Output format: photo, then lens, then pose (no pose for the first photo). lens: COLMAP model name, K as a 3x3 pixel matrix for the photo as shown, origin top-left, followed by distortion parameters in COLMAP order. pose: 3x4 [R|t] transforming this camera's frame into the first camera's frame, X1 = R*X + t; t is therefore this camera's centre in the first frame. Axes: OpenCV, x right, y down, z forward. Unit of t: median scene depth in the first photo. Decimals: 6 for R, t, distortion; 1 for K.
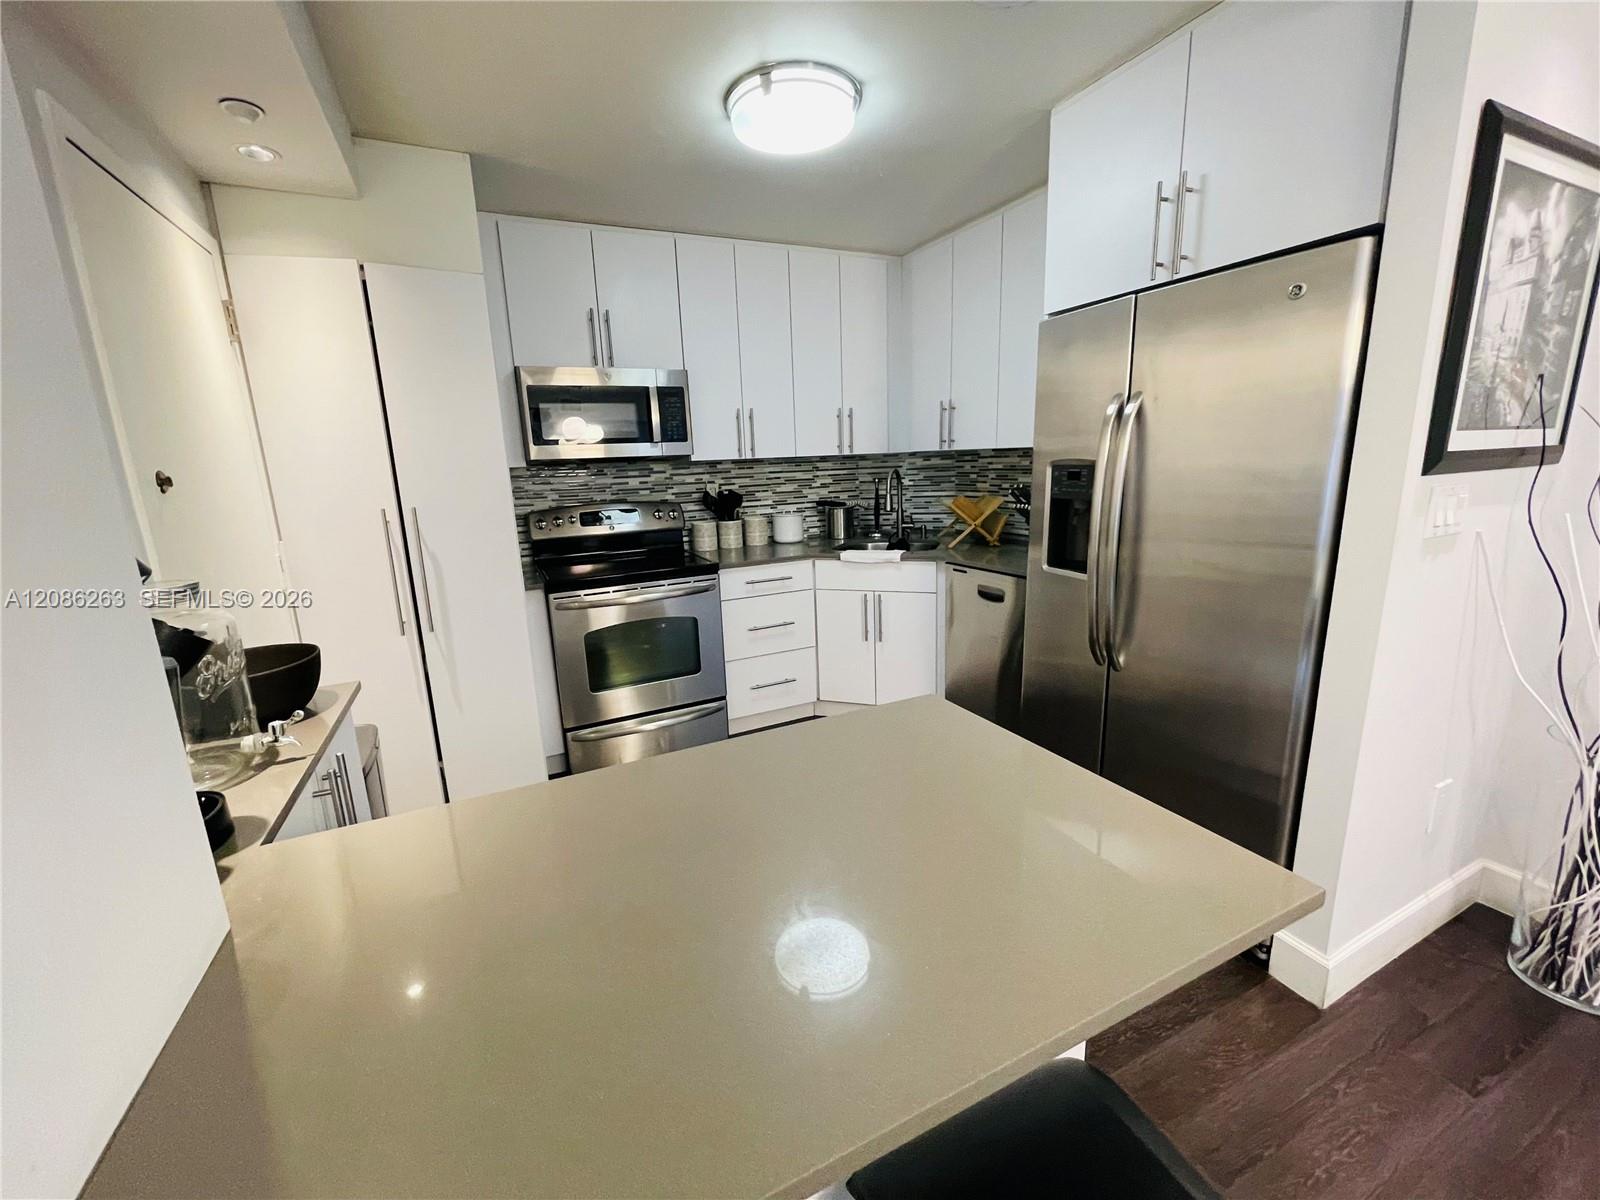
lens RADIAL K [[647.7, 0, 798.7], [0, 647.7, 597.2], [0, 0, 1]] dist [0.000140, -0.000522]
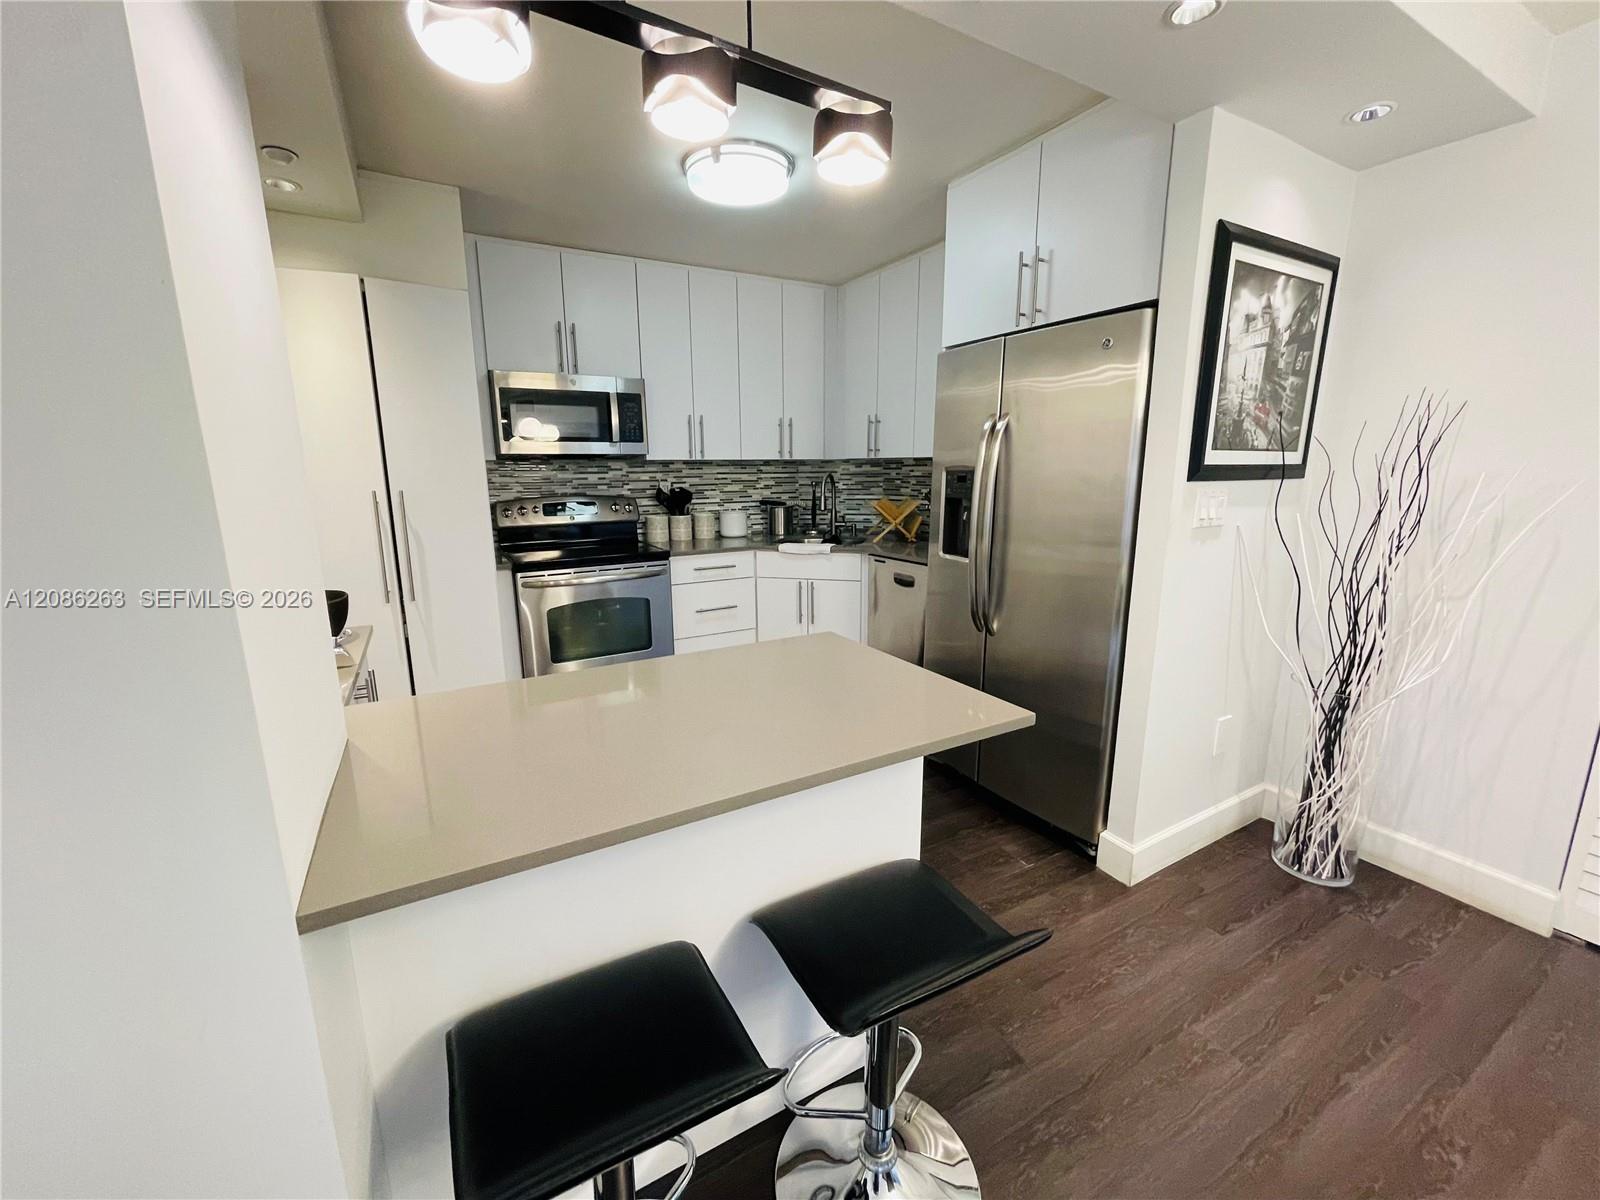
lens RADIAL K [[647.7, 0, 800.0], [0, 647.7, 600.9], [0, 0, 1]] dist [0.000140, -0.000522]
pose [[0.996848, 0.015263, 0.077853, 0.024293], [-0.014583, 0.999850, -0.009292, 0.064317], [-0.077983, 0.008127, 0.996922, -0.217973]]
